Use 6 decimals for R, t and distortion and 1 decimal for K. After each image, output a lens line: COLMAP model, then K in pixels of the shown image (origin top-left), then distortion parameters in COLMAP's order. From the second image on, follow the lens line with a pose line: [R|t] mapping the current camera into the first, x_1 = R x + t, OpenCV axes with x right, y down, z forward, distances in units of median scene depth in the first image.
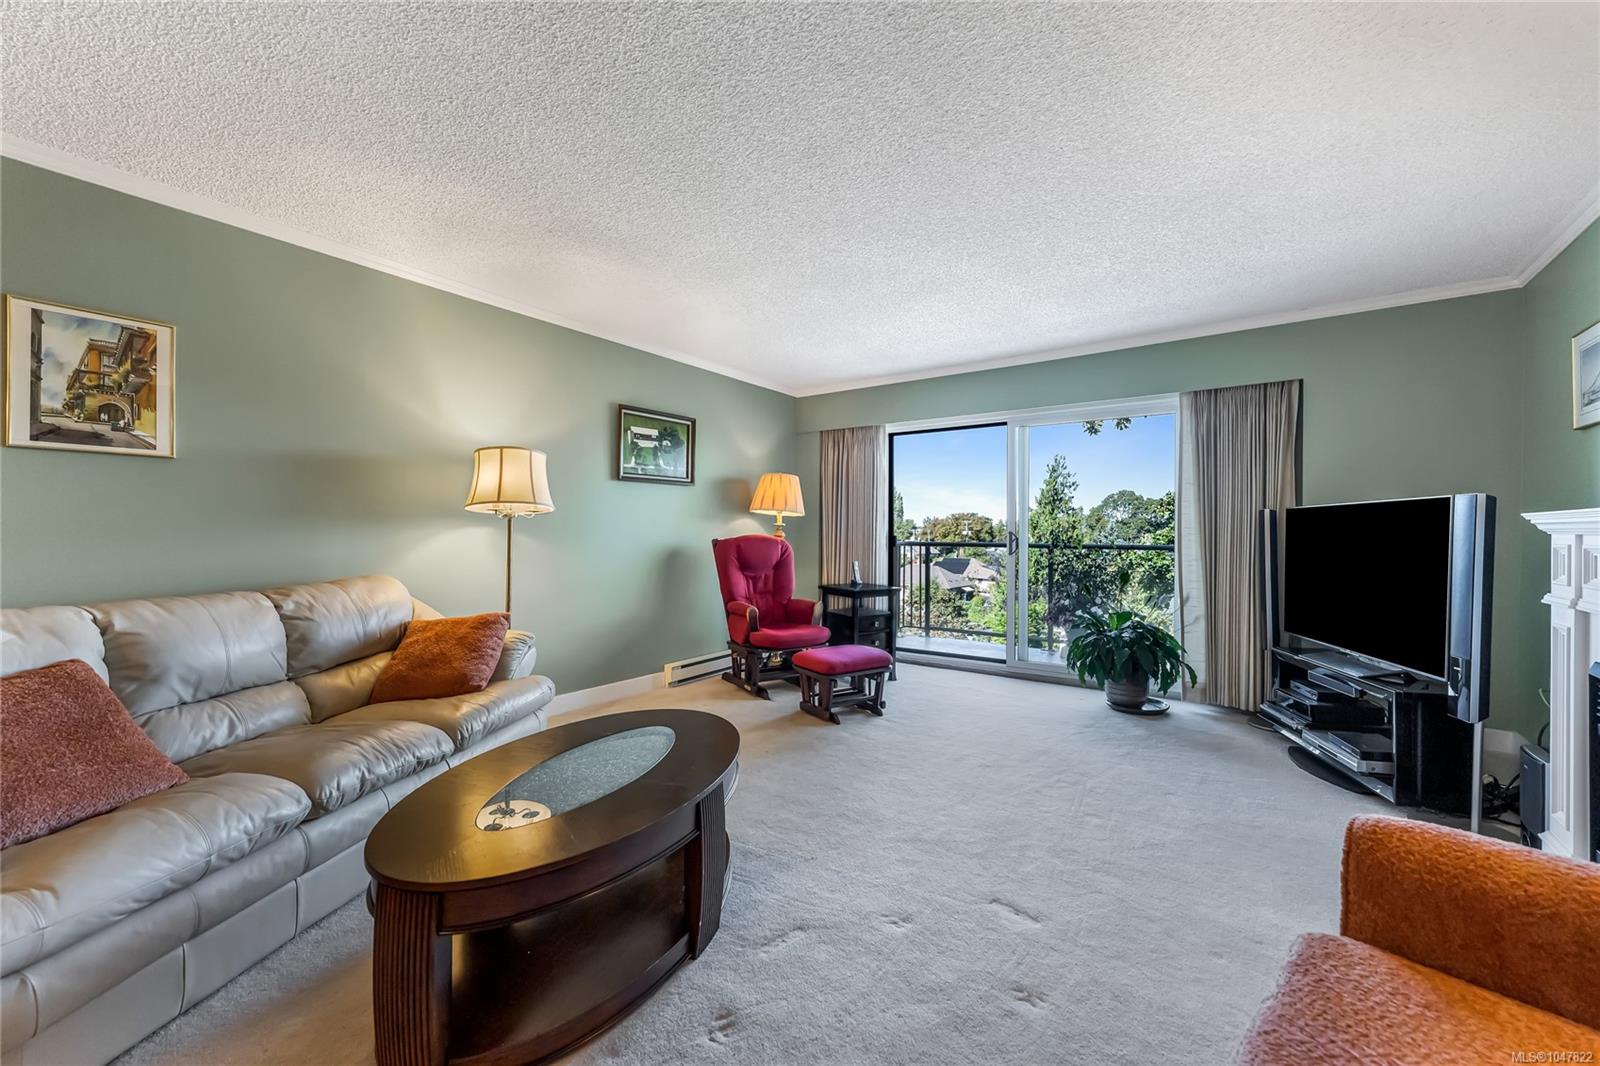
lens RADIAL K [[645.2, 0, 800.8], [0, 645.2, 535.6], [0, 0, 1]] dist [0.004578, -0.000270]
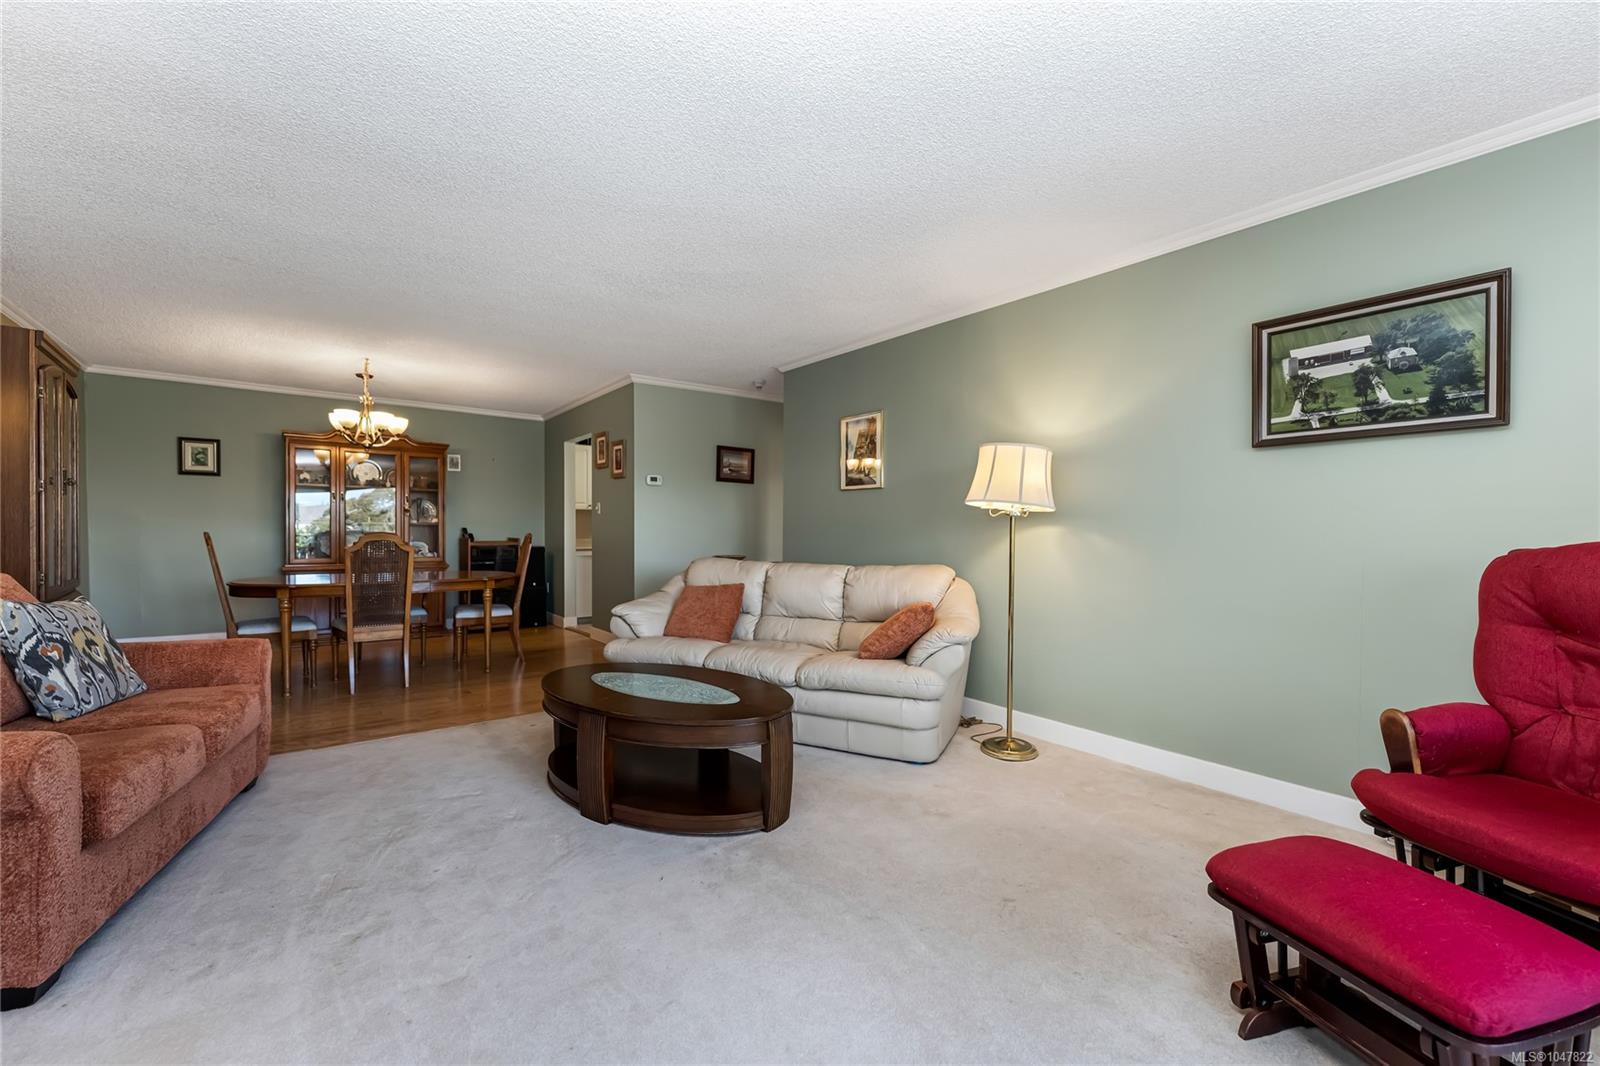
lens RADIAL K [[645.2, 0, 766.7], [0, 645.2, 533.7], [0, 0, 1]] dist [0.004578, -0.000270]
pose [[-0.304812, -0.001120, -0.952412, 0.414917], [-0.011556, 0.999930, 0.002522, -0.001056], [0.952343, 0.011775, -0.304803, 0.701343]]
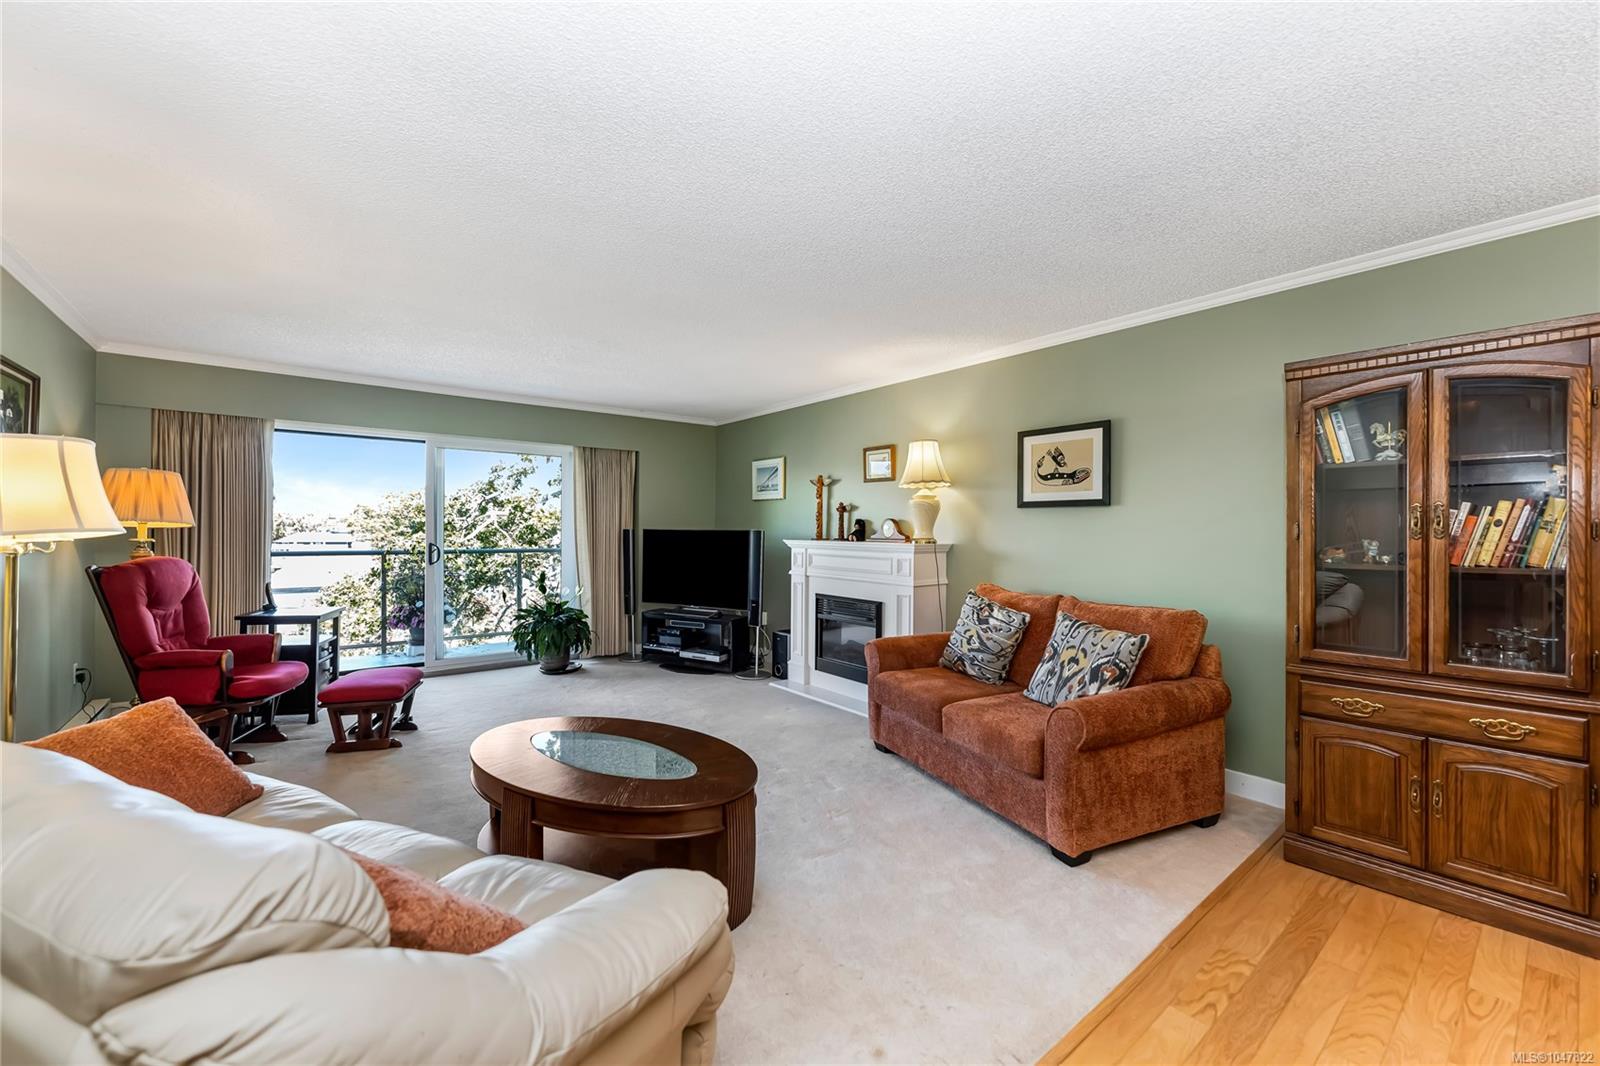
lens RADIAL K [[645.2, 0, 796.4], [0, 645.2, 542.5], [0, 0, 1]] dist [0.004578, -0.000270]
pose [[0.264410, -0.023902, 0.964114, -0.610435], [-0.003661, 0.999661, 0.025788, -0.040934], [-0.964403, -0.010348, 0.264233, 0.130735]]
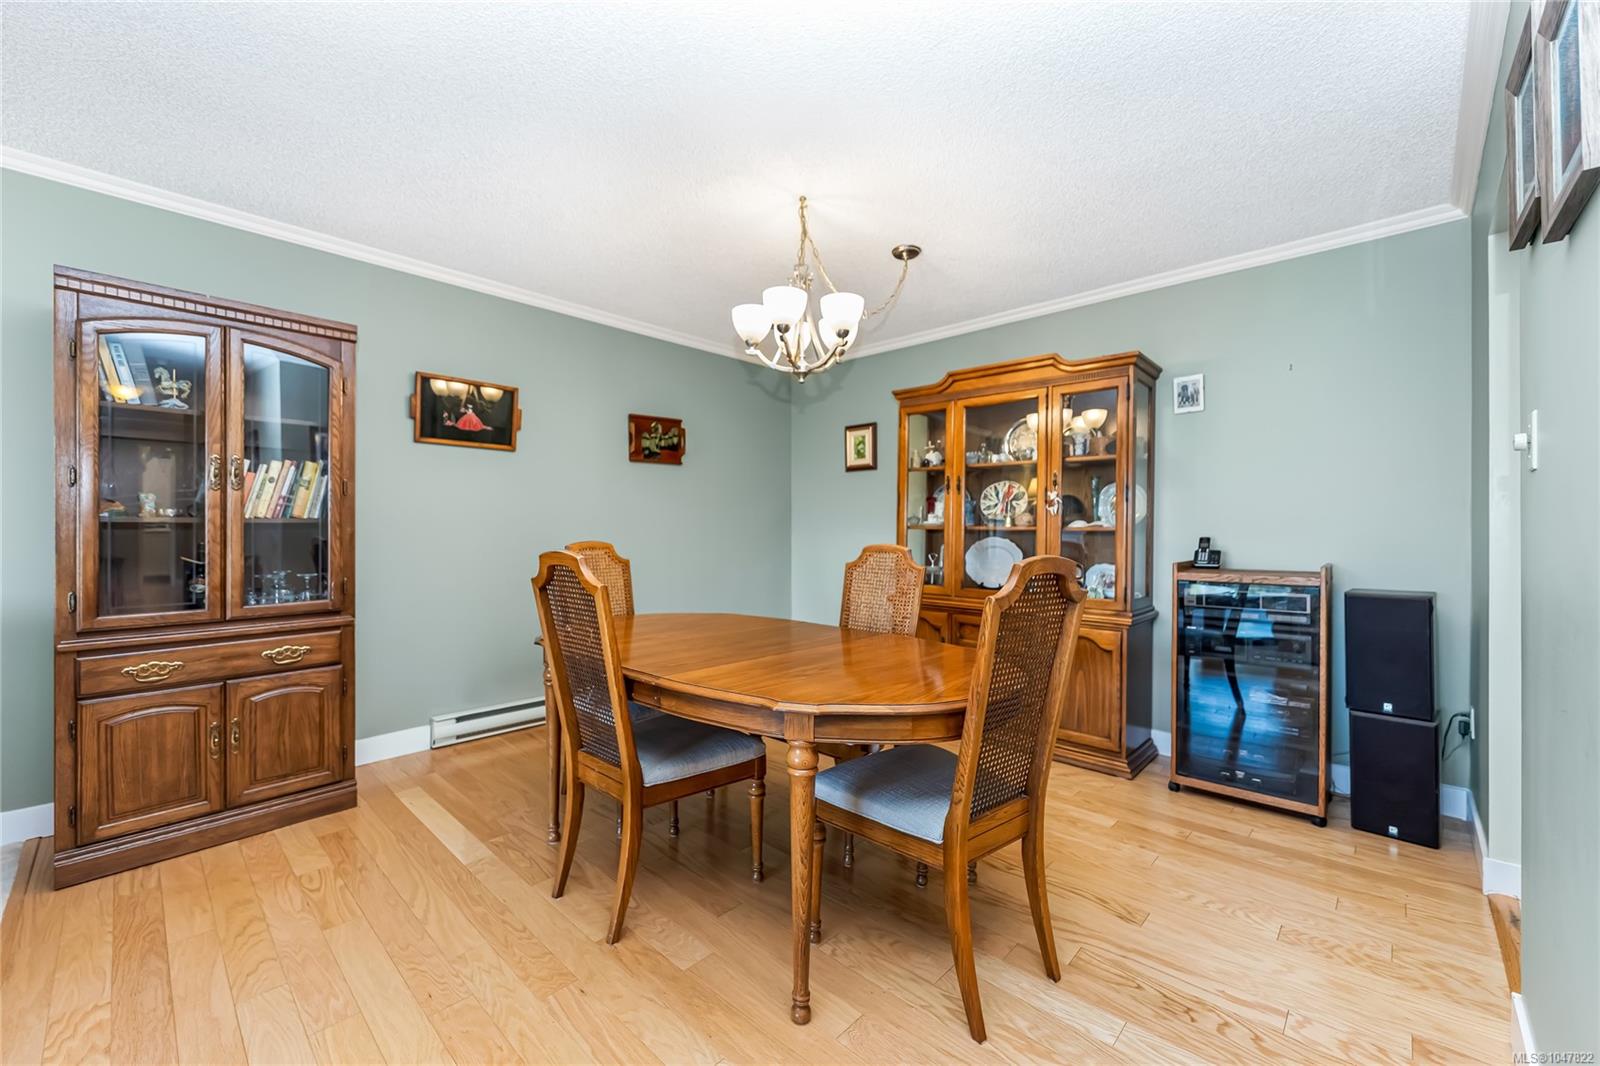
lens RADIAL K [[645.2, 0, 801.1], [0, 645.2, 536.1], [0, 0, 1]] dist [0.004578, -0.000270]
pose [[-0.992110, -0.010875, 0.124895, -0.525599], [-0.009961, 0.999919, 0.007939, -0.004620], [-0.124971, 0.006633, -0.992138, 0.252233]]
